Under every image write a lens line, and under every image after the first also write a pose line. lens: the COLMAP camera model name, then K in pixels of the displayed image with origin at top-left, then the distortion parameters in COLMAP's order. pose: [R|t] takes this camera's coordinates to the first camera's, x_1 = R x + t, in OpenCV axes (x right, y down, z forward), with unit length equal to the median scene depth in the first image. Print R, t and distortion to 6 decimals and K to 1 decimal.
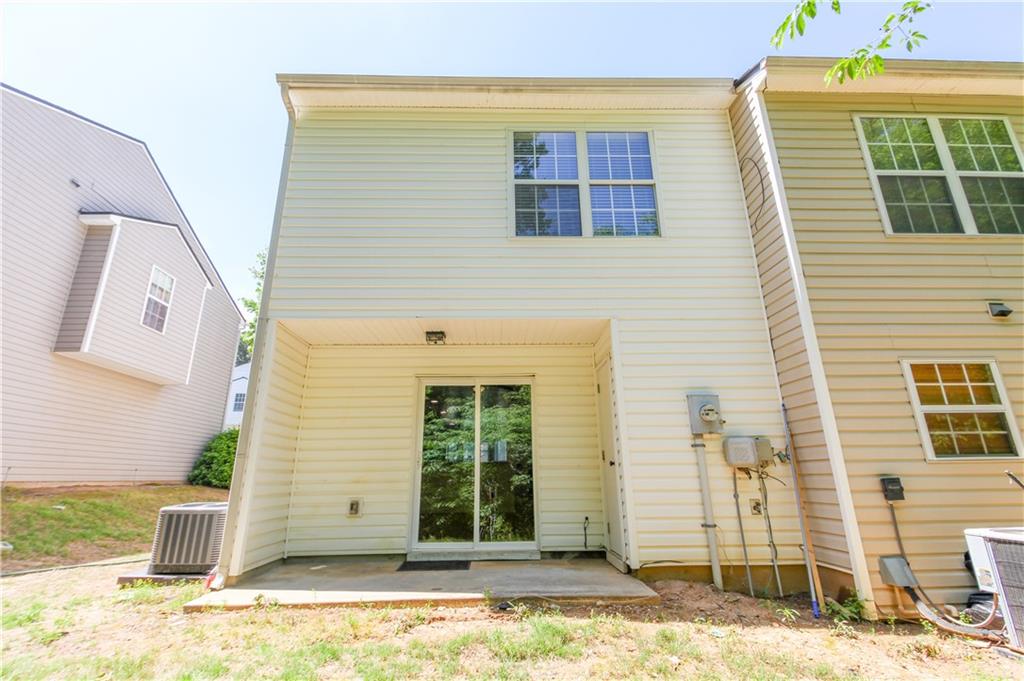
lens RADIAL K [[467.7, 0, 511.3], [0, 467.7, 330.6], [0, 0, 1]] dist [0.016534, -0.011986]
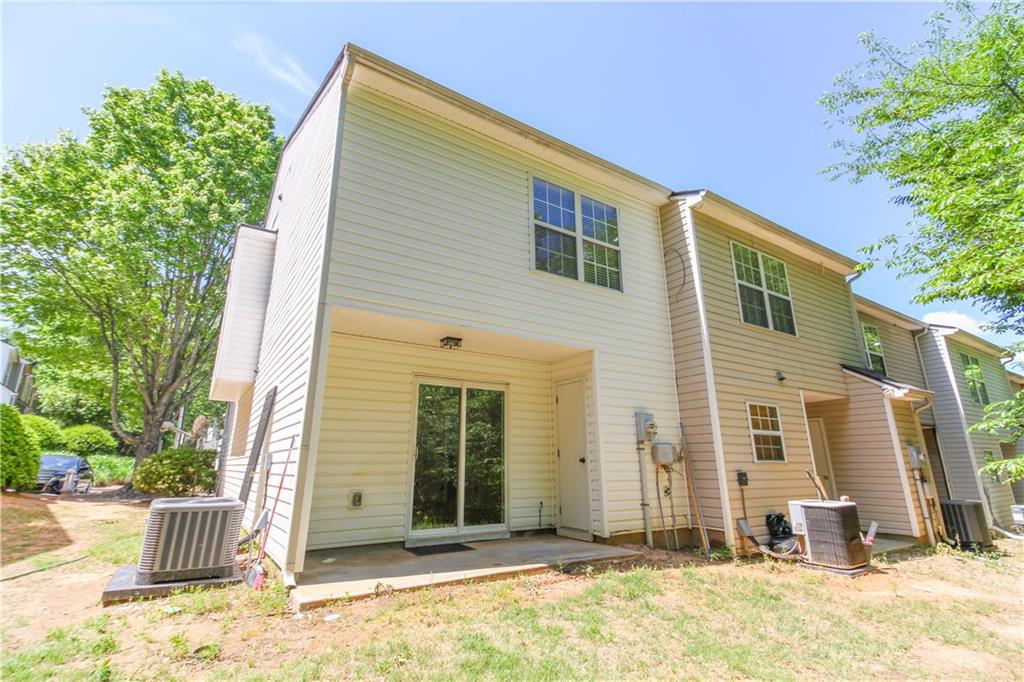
lens RADIAL K [[467.7, 0, 505.3], [0, 467.7, 331.6], [0, 0, 1]] dist [0.016534, -0.011986]
pose [[0.857831, 0.149156, 0.491811, -0.691785], [-0.161550, 0.986710, -0.017469, -0.013346], [-0.487880, -0.064467, 0.870527, -0.009195]]
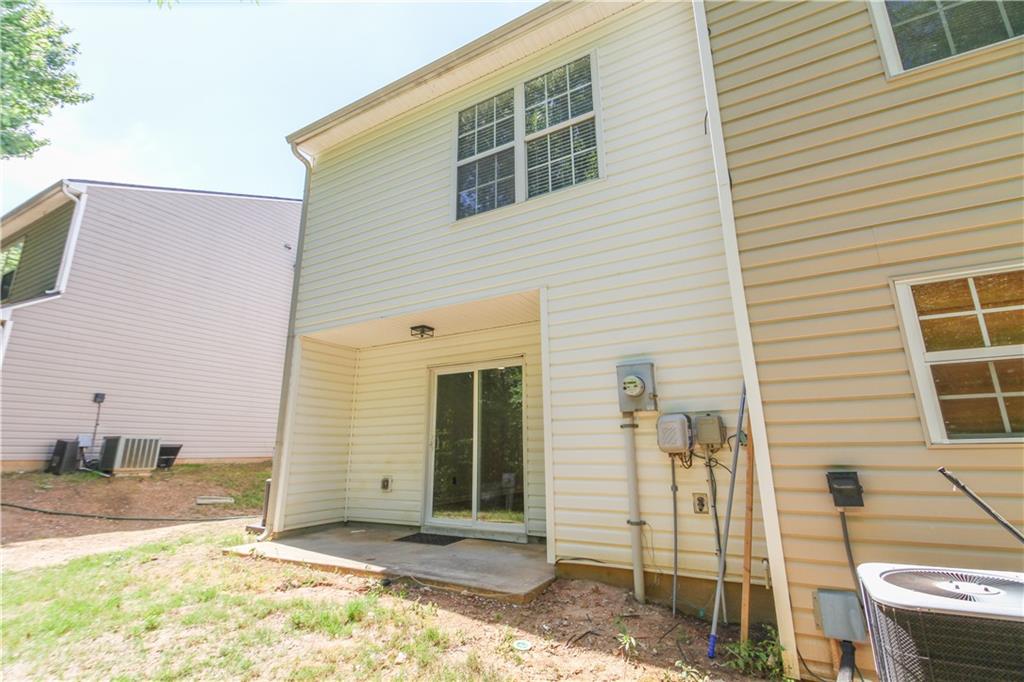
lens RADIAL K [[467.7, 0, 516.3], [0, 467.7, 332.8], [0, 0, 1]] dist [0.016534, -0.011986]
pose [[0.857764, -0.124550, -0.498726, 0.652654], [0.153317, 0.988032, 0.016945, 0.039378], [0.490646, -0.090998, 0.866594, 0.205219]]
